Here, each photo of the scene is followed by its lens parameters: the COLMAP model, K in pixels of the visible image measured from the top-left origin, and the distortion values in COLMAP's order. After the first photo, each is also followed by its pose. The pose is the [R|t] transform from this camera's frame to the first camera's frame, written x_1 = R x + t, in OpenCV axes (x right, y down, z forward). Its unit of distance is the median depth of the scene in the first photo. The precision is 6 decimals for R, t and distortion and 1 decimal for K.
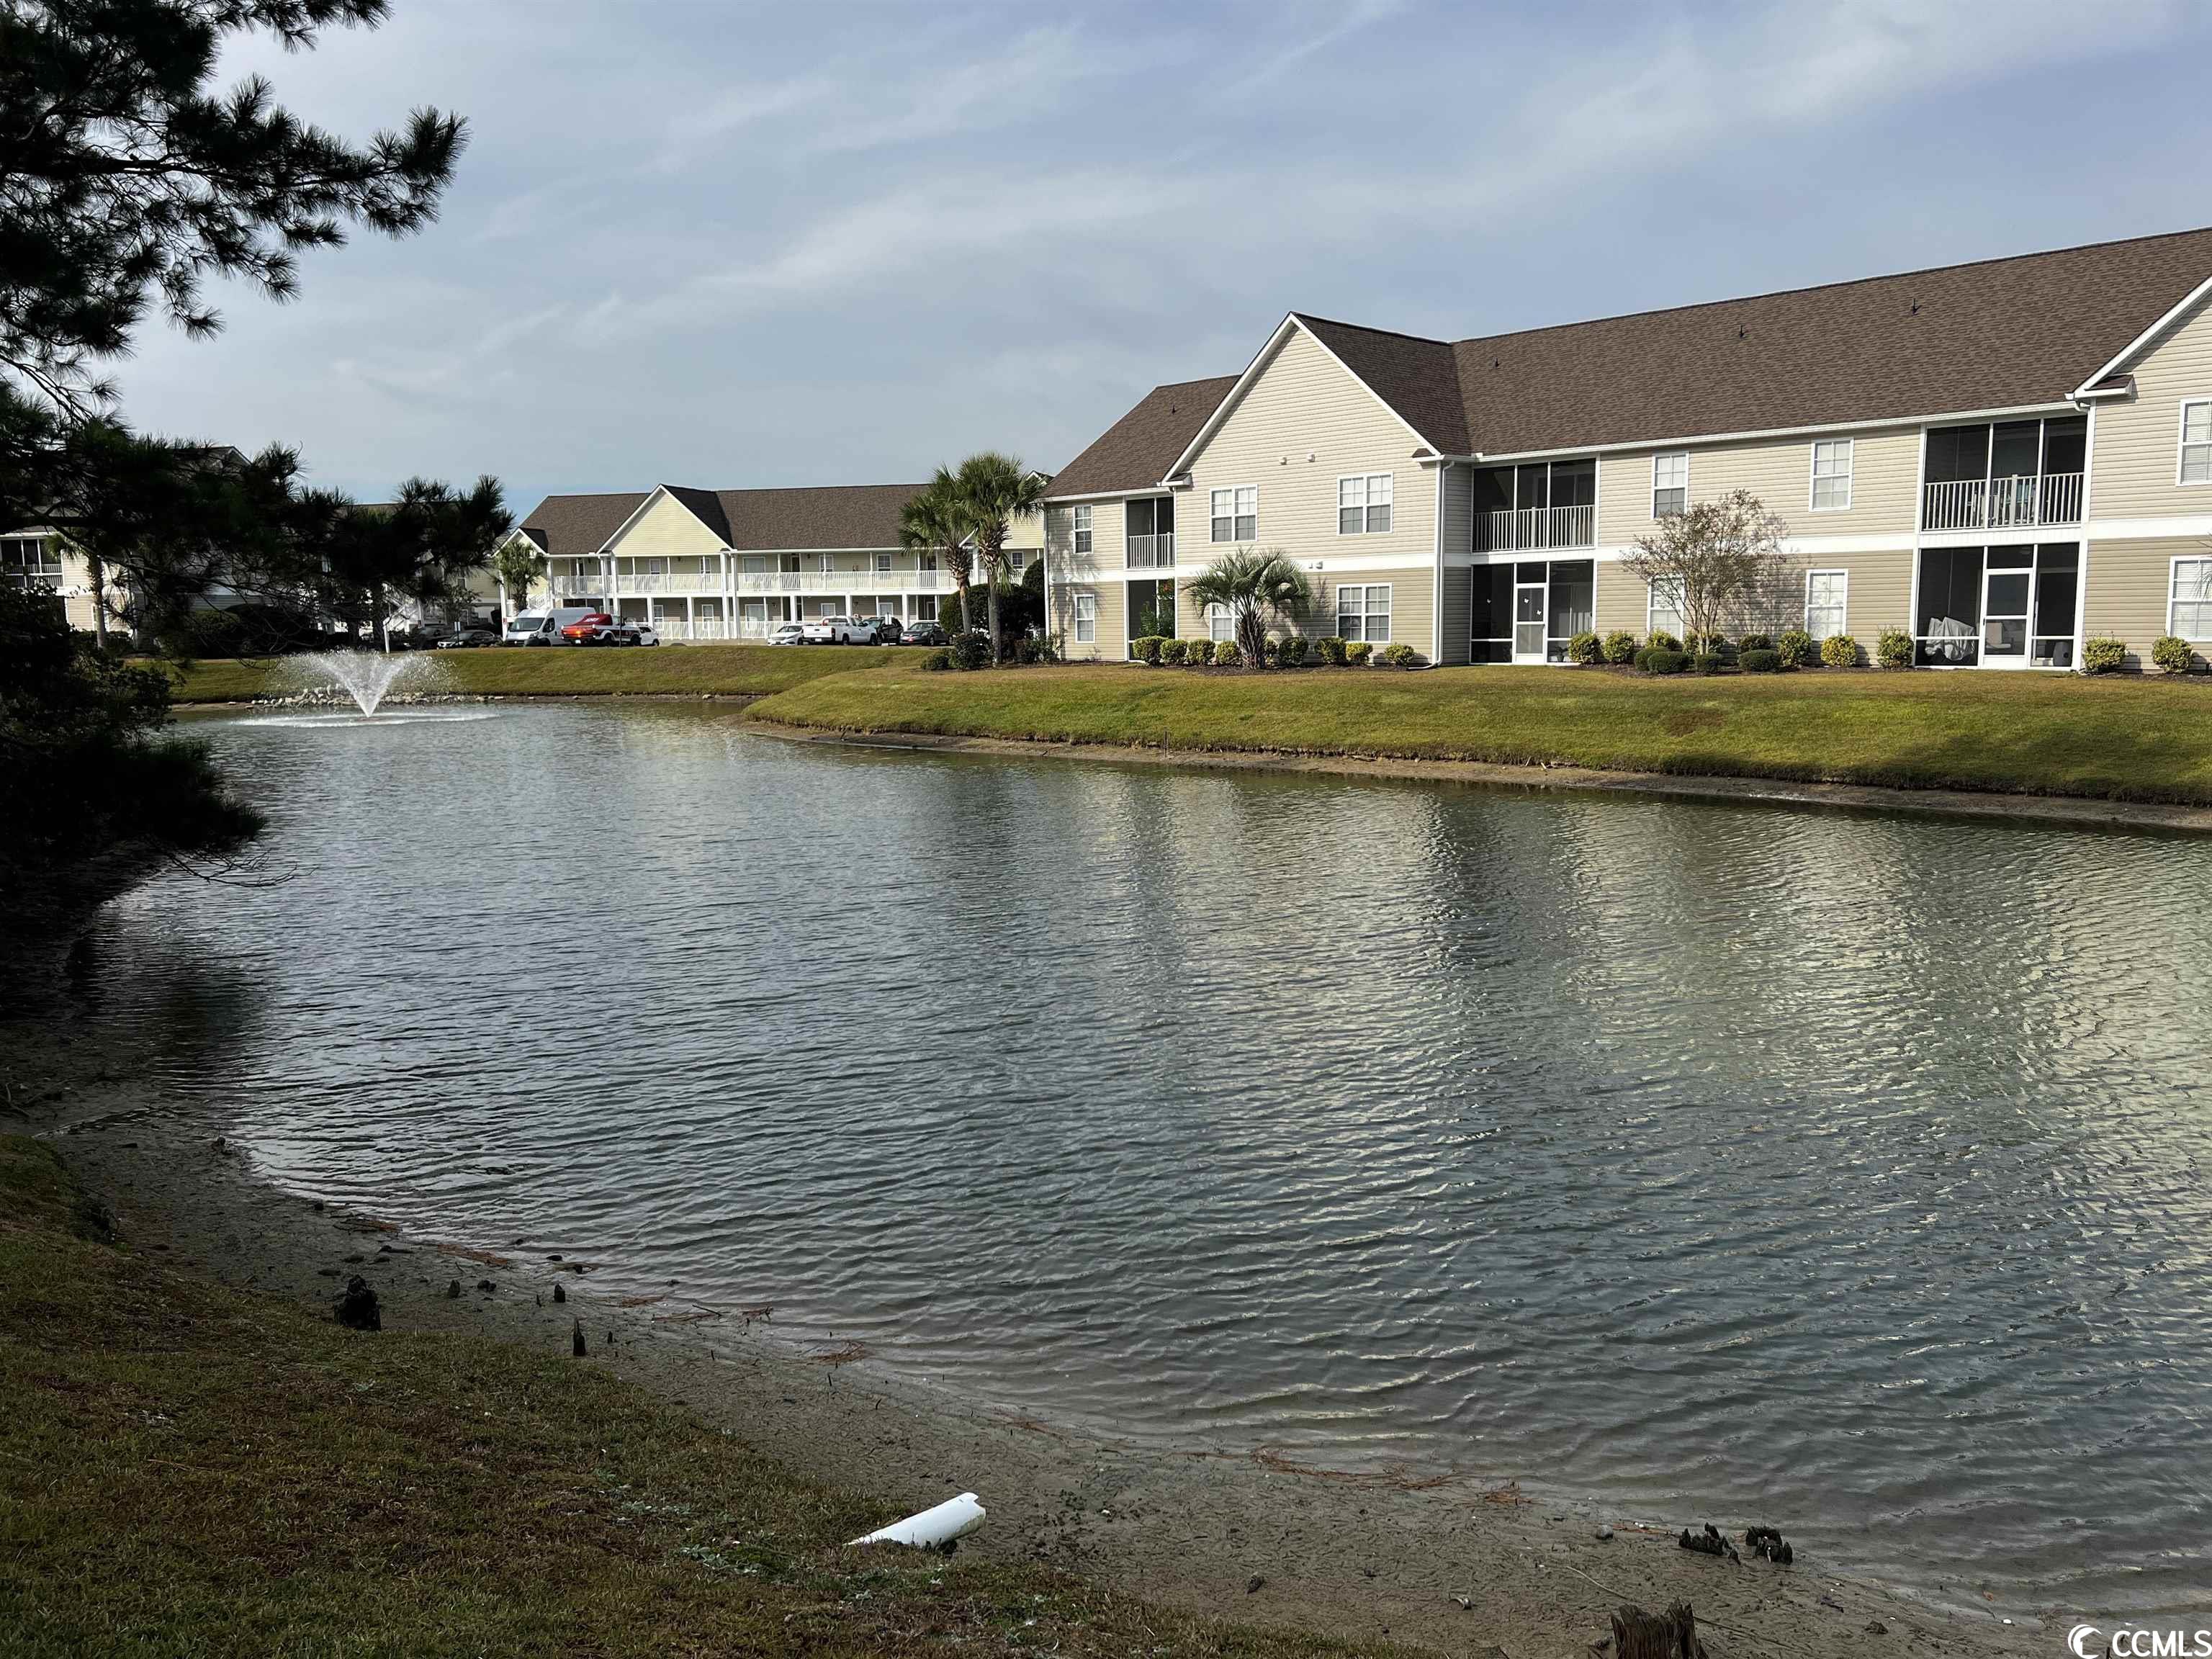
lens RADIAL K [[1663.9, 0, 1108.5], [0, 1663.9, 830.6], [0, 0, 1]] dist [0.051256, -0.063884]
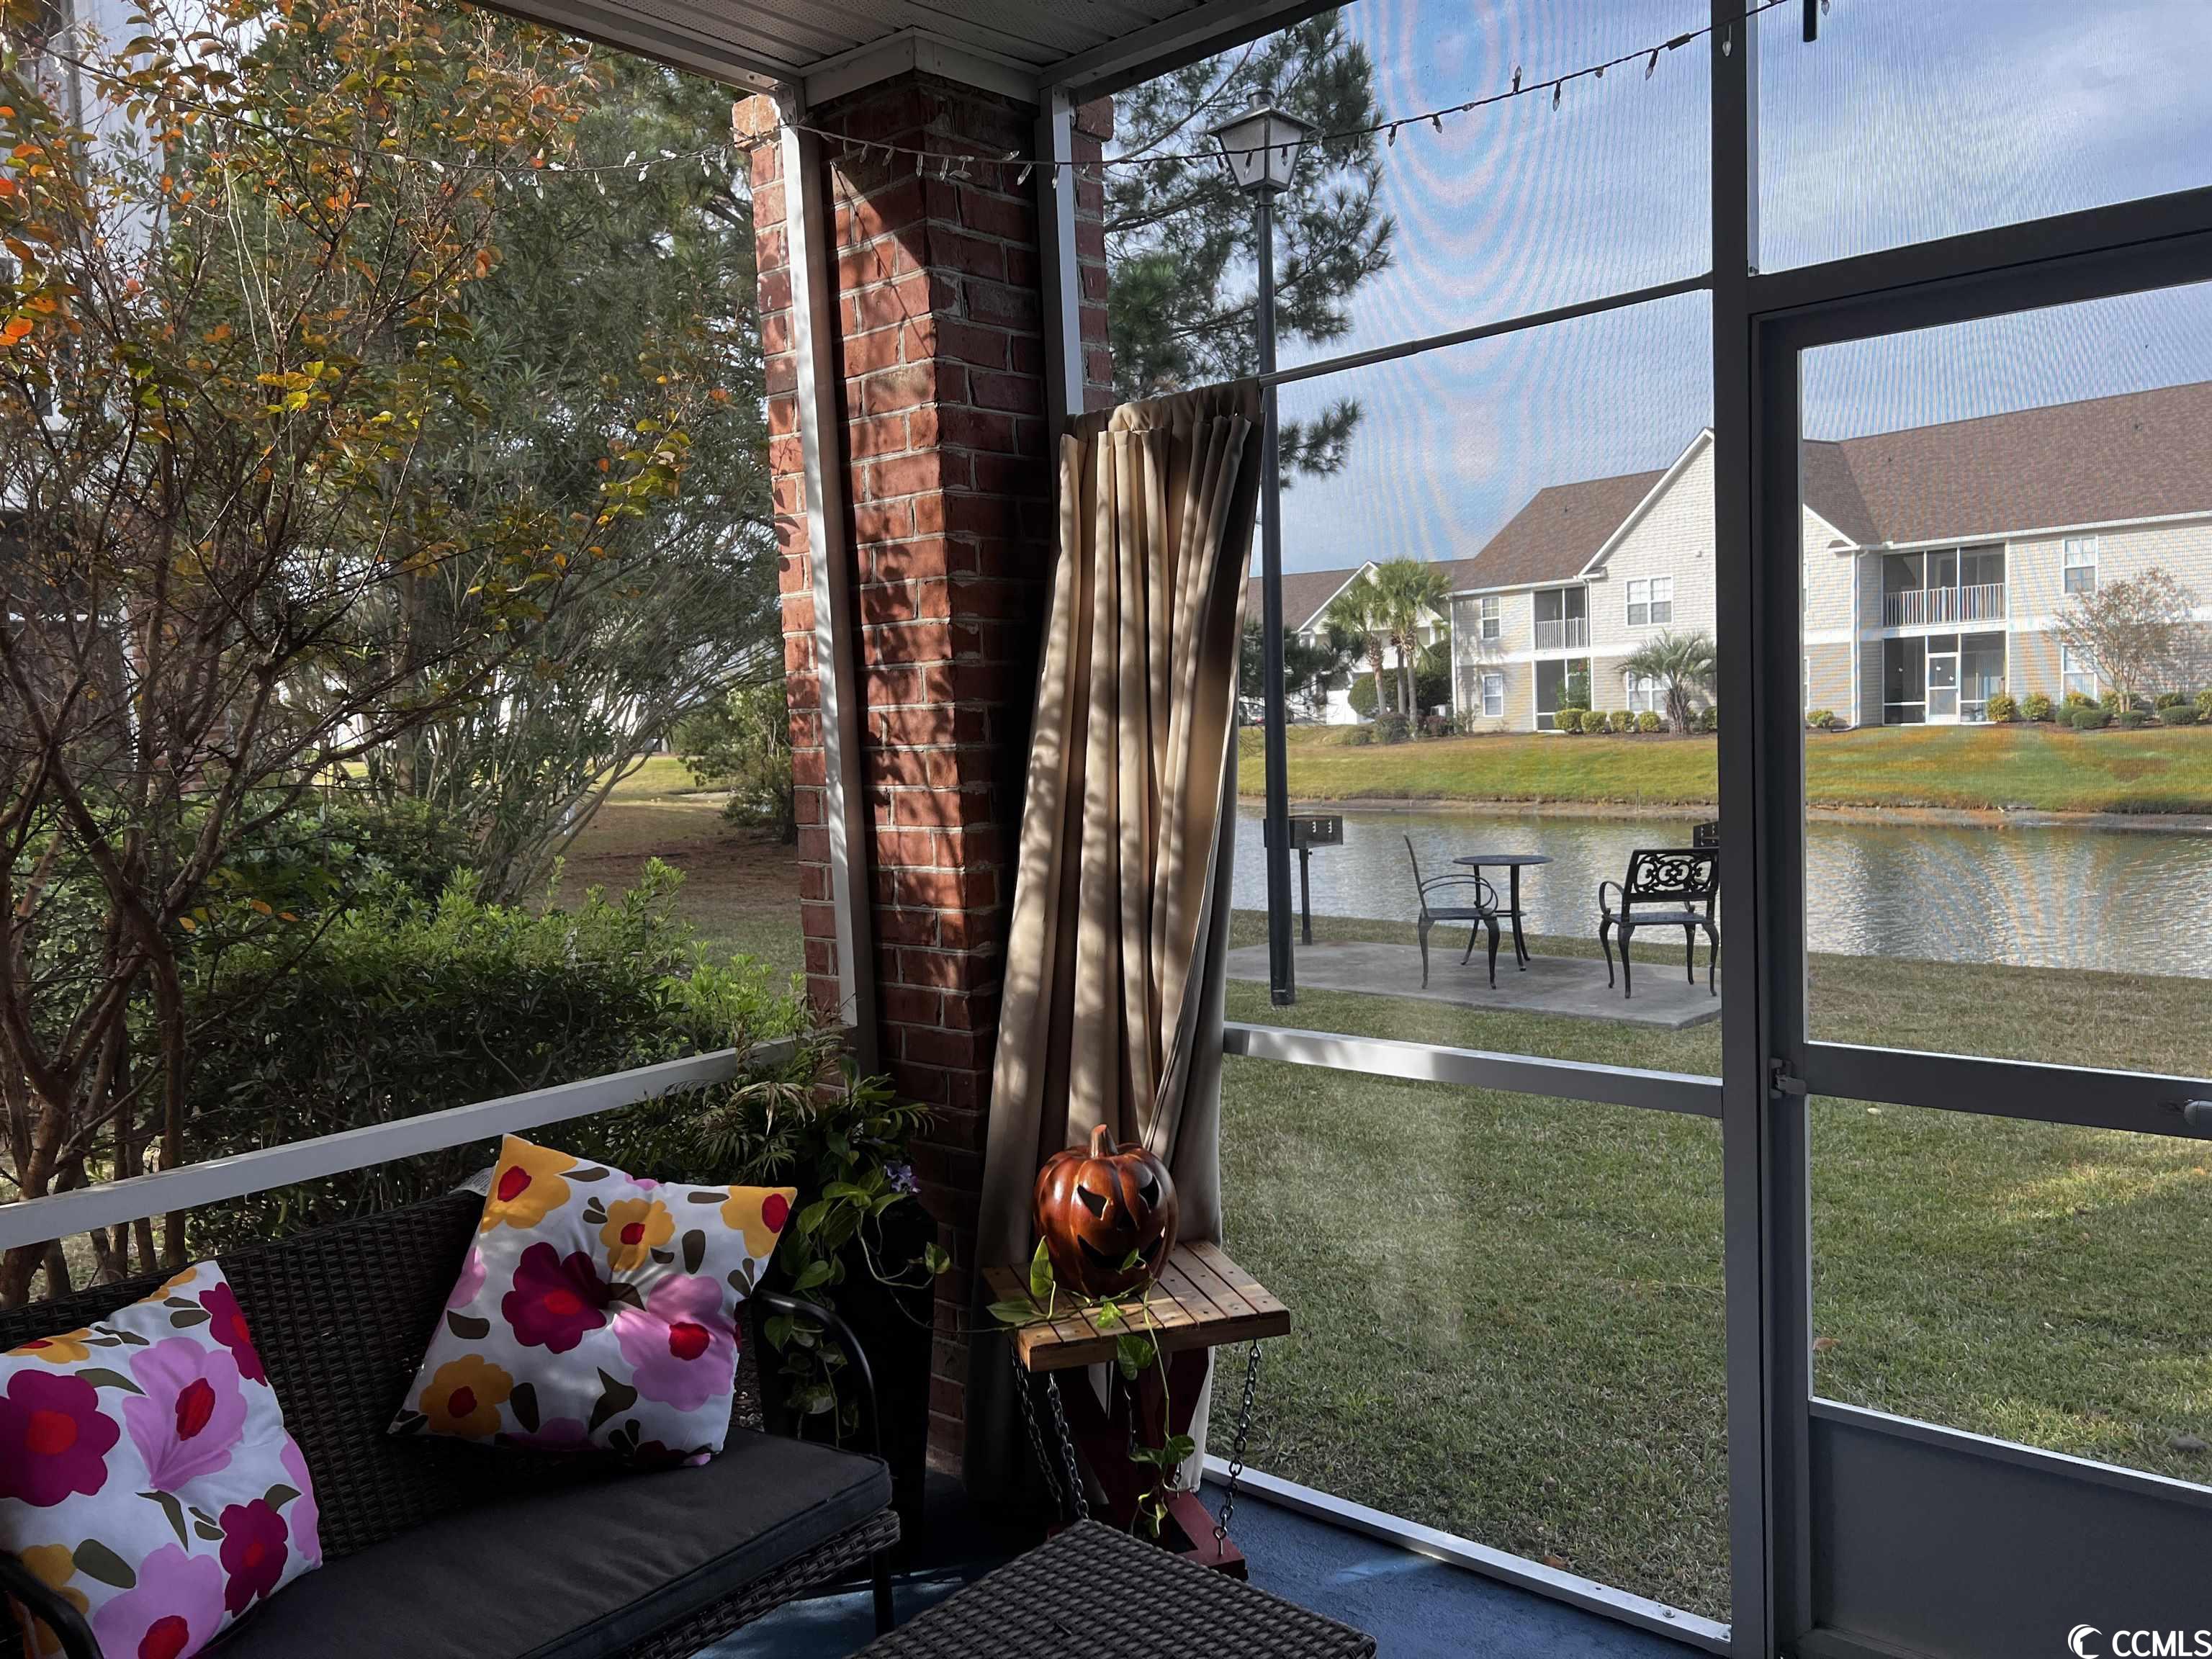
lens RADIAL K [[1663.9, 0, 1087.3], [0, 1663.9, 835.1], [0, 0, 1]] dist [0.051256, -0.063884]
pose [[0.987855, -0.019339, -0.154173, -0.149526], [0.012863, 0.998997, -0.042892, 0.016916], [0.154848, 0.040388, 0.987112, -0.211304]]
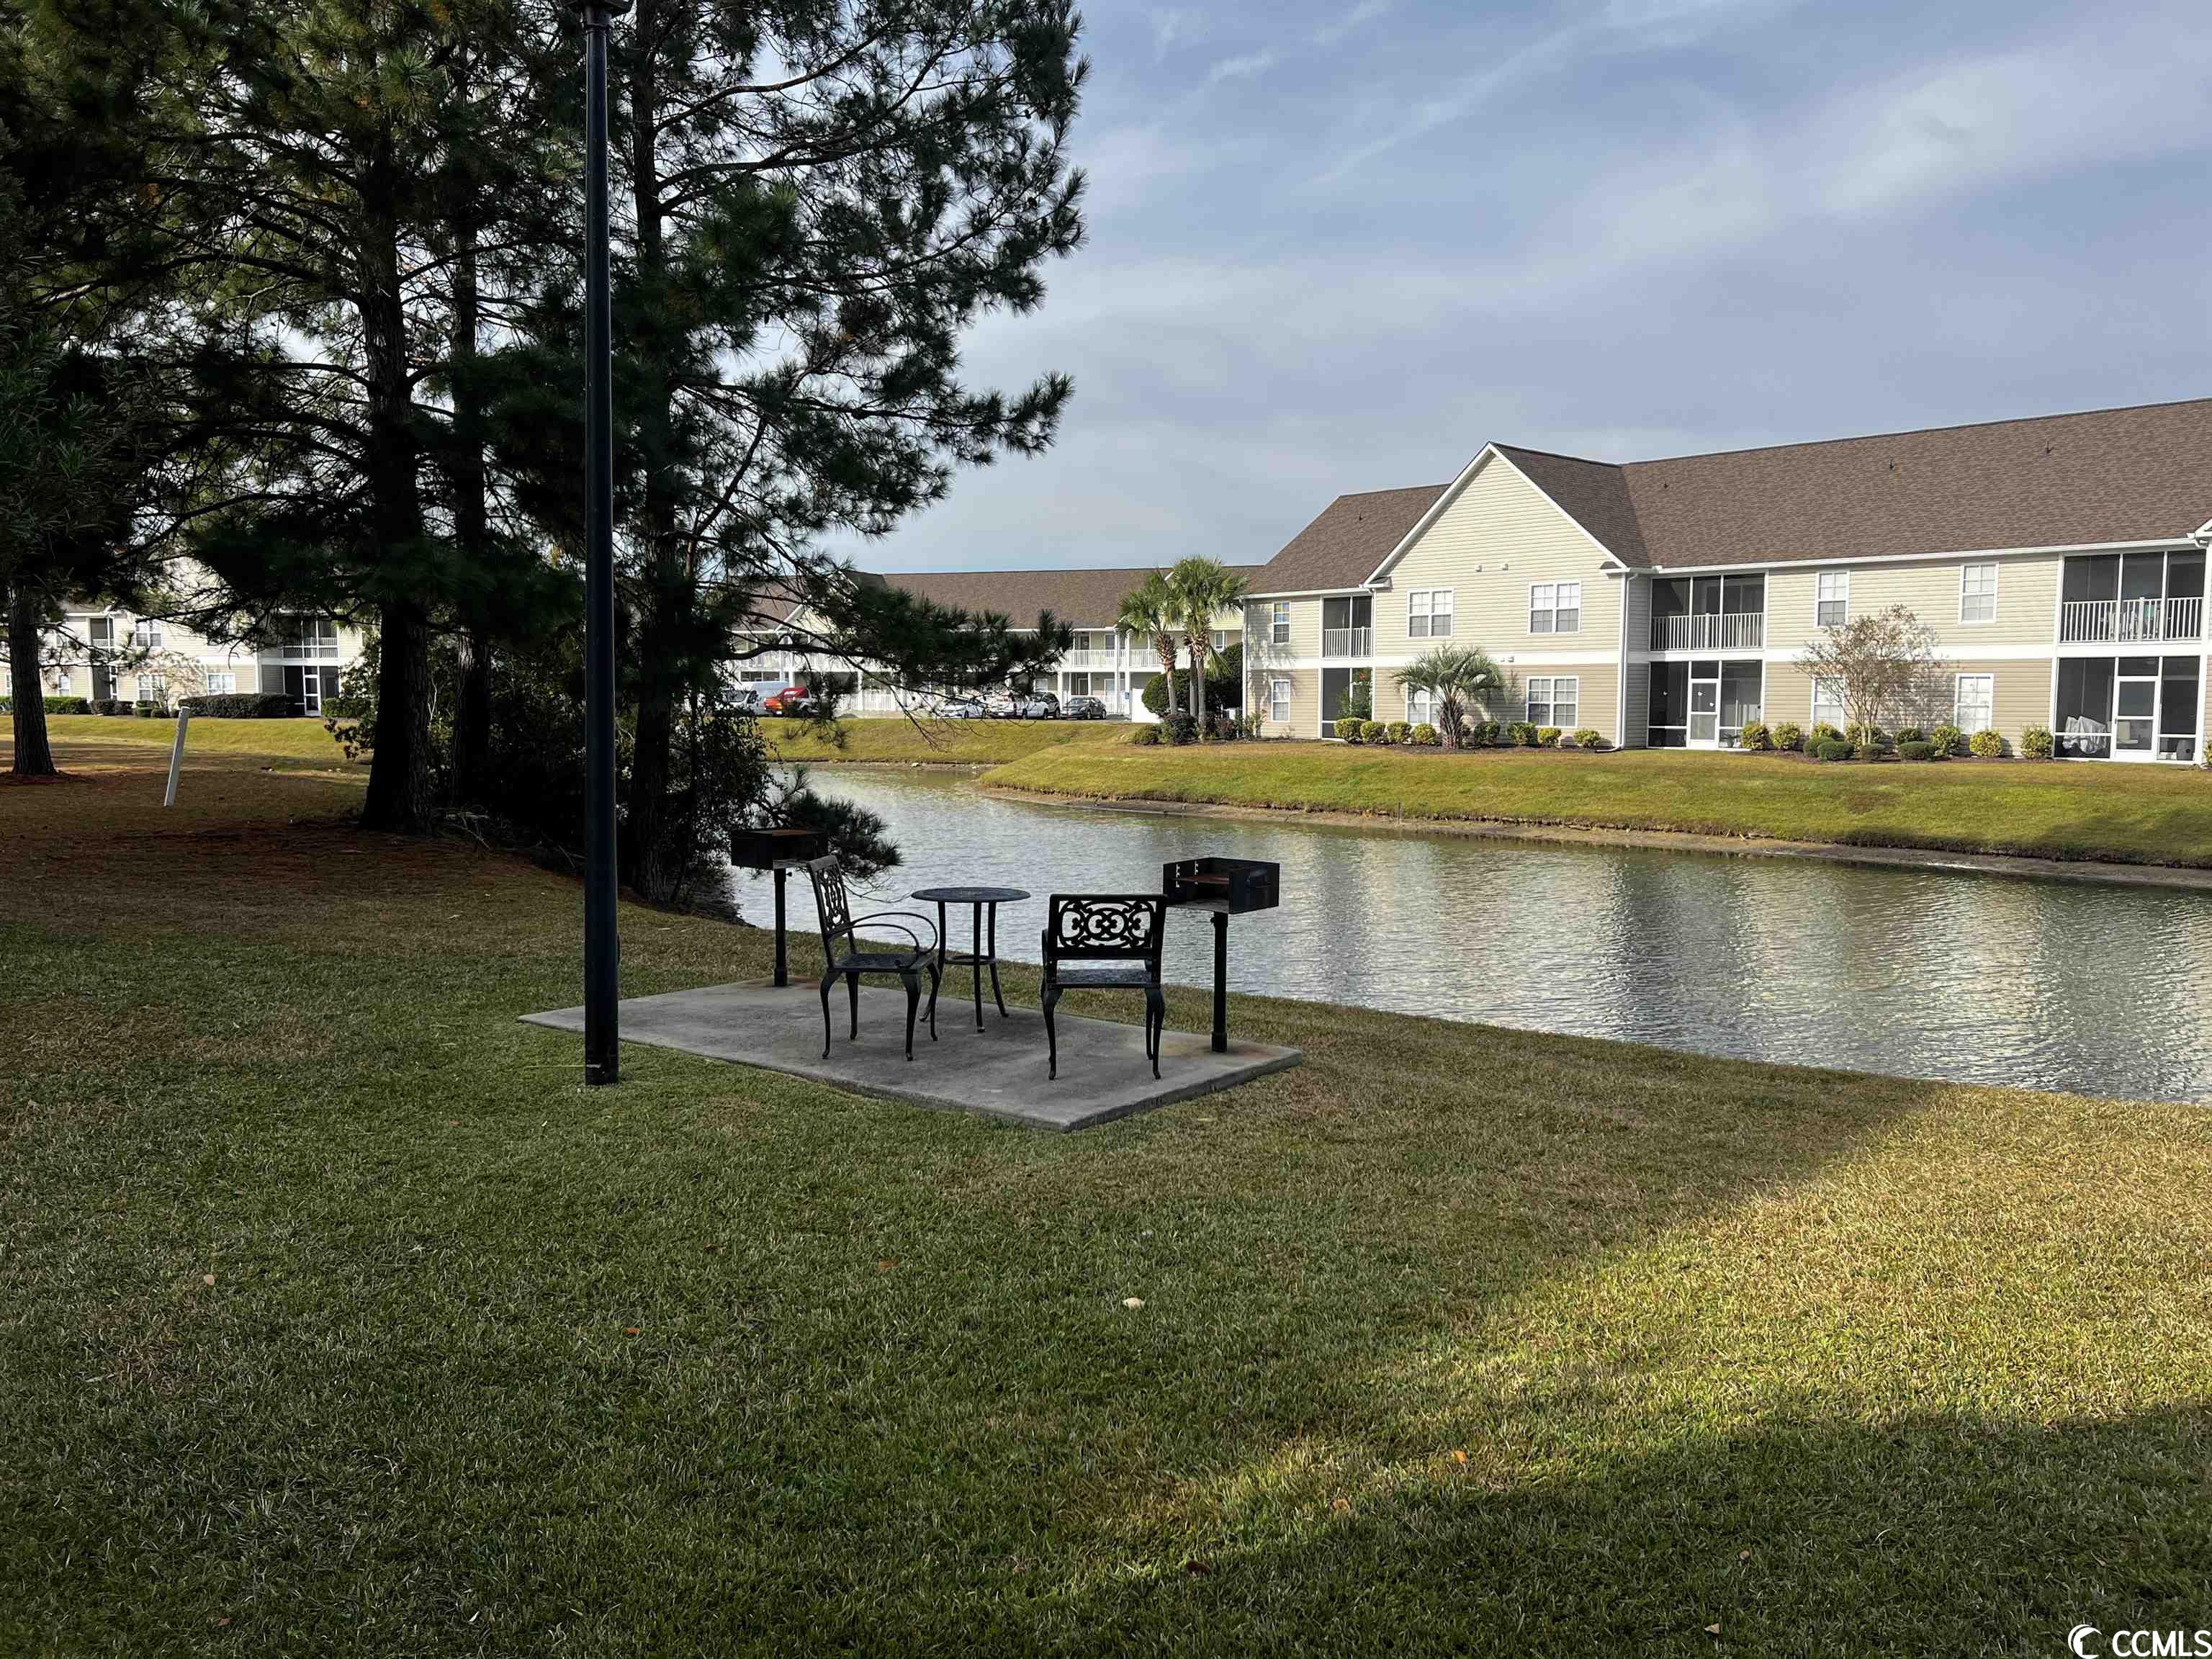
lens RADIAL K [[1663.9, 0, 1108.7], [0, 1663.9, 815.7], [0, 0, 1]] dist [0.051256, -0.063884]
pose [[0.998865, 0.017708, -0.044225, -0.104162], [-0.019920, 0.998545, -0.050106, 0.011371], [0.043274, 0.050931, 0.997764, -0.160089]]
